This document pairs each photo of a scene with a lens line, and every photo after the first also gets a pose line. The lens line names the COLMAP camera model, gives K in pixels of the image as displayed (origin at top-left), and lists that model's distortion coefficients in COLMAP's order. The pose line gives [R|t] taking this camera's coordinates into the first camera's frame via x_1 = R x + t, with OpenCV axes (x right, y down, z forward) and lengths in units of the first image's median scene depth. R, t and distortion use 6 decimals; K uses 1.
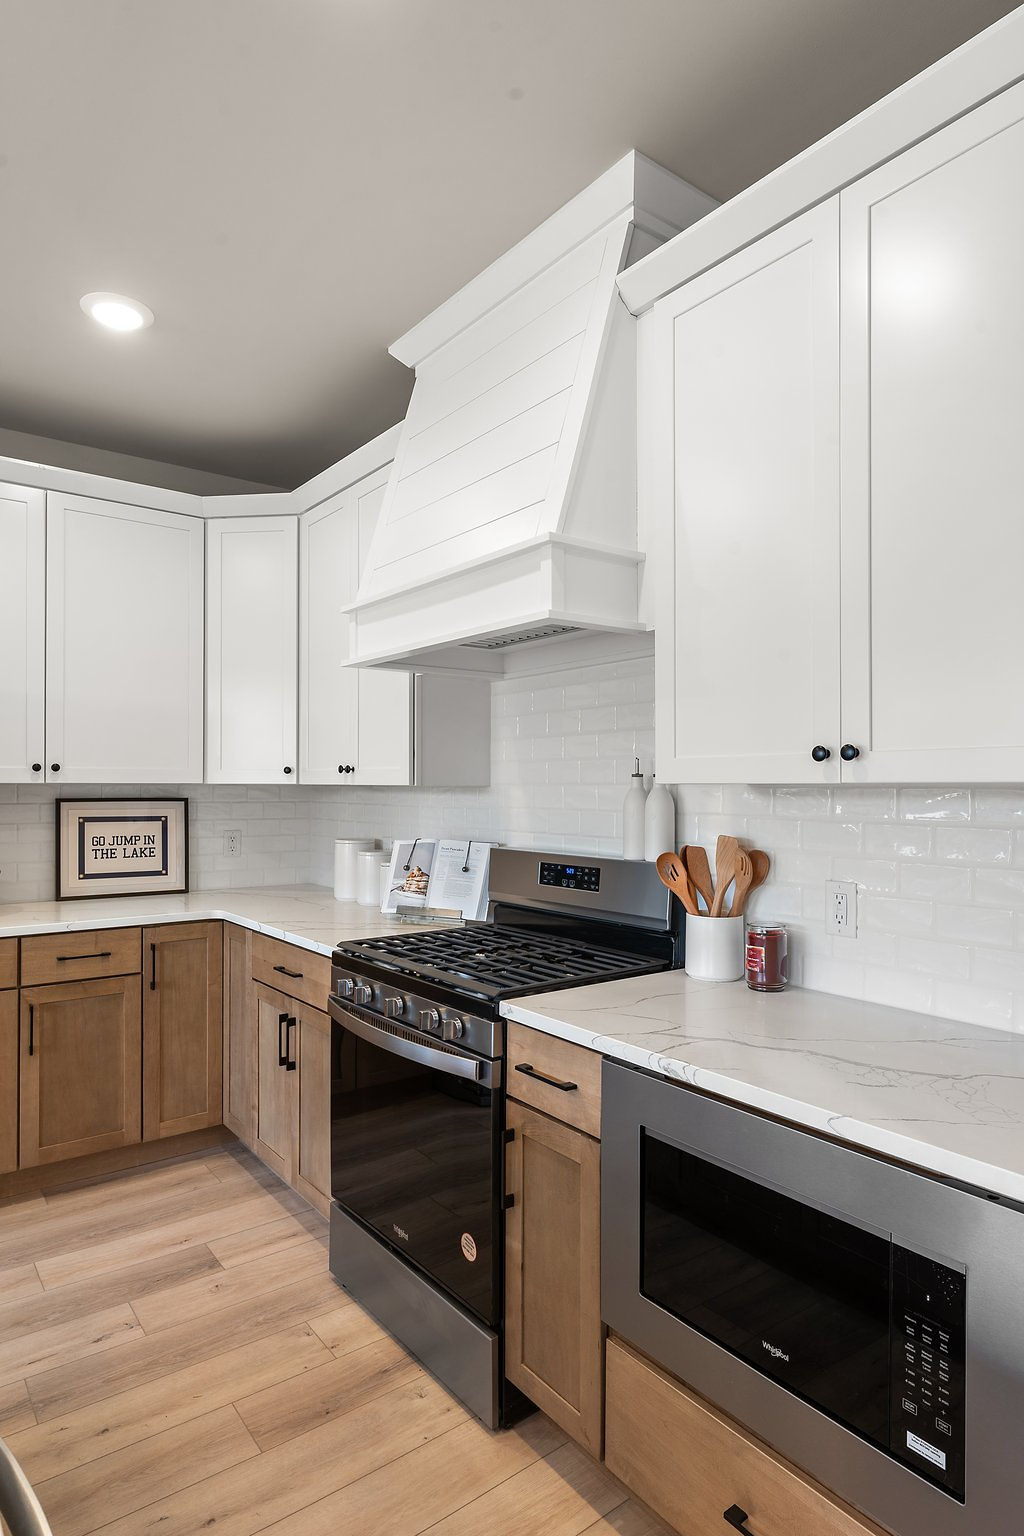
lens RADIAL K [[880.4, 0, 508.3], [0, 880.4, 779.8], [0, 0, 1]] dist [0.003072, 0.001288]
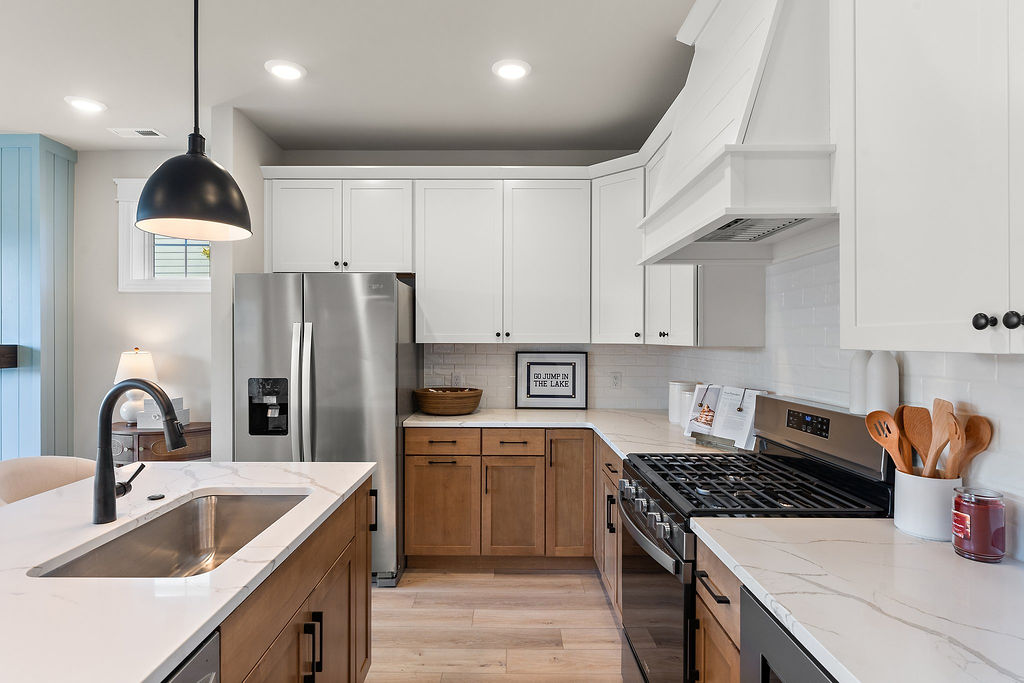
lens RADIAL K [[545.2, 0, 507.9], [0, 545.2, 339.6], [0, 0, 1]] dist [0.001928, 0.001800]
pose [[0.800452, 0.000636, -0.599397, 0.184519], [0.001525, 0.999994, 0.003098, -0.008109], [0.599395, -0.003394, 0.800446, 0.146761]]
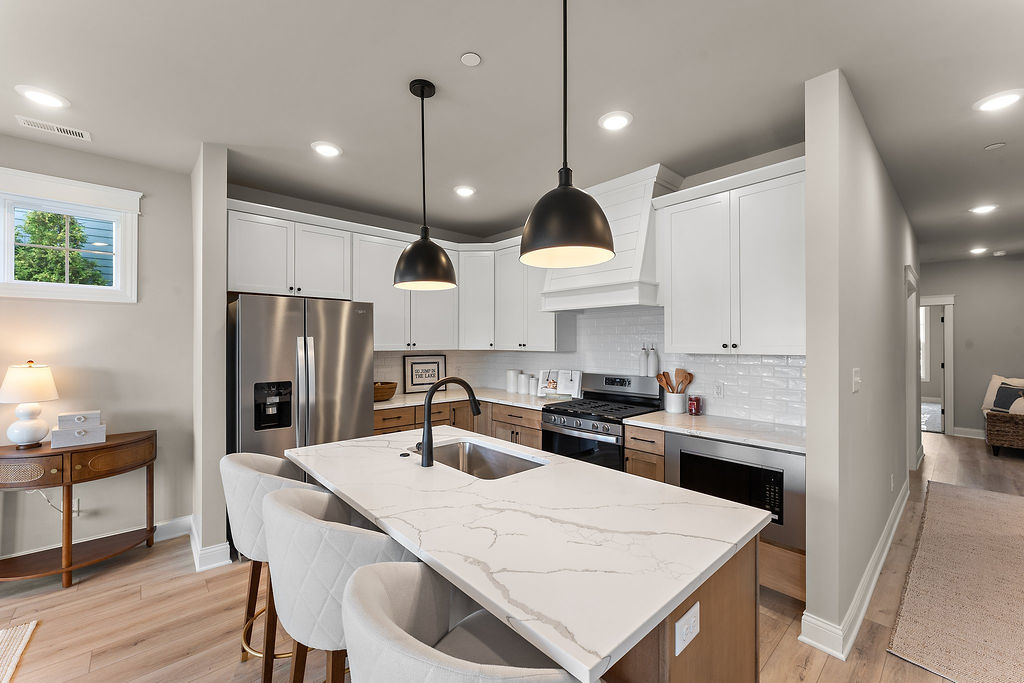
lens RADIAL K [[411.1, 0, 511.0], [0, 411.1, 339.2], [0, 0, 1]] dist [0.008373, -0.000048]
pose [[0.995673, 0.000907, 0.092922, -0.416518], [-0.000403, 0.999985, -0.005444, -0.029340], [-0.092925, 0.005383, 0.995659, -0.369912]]
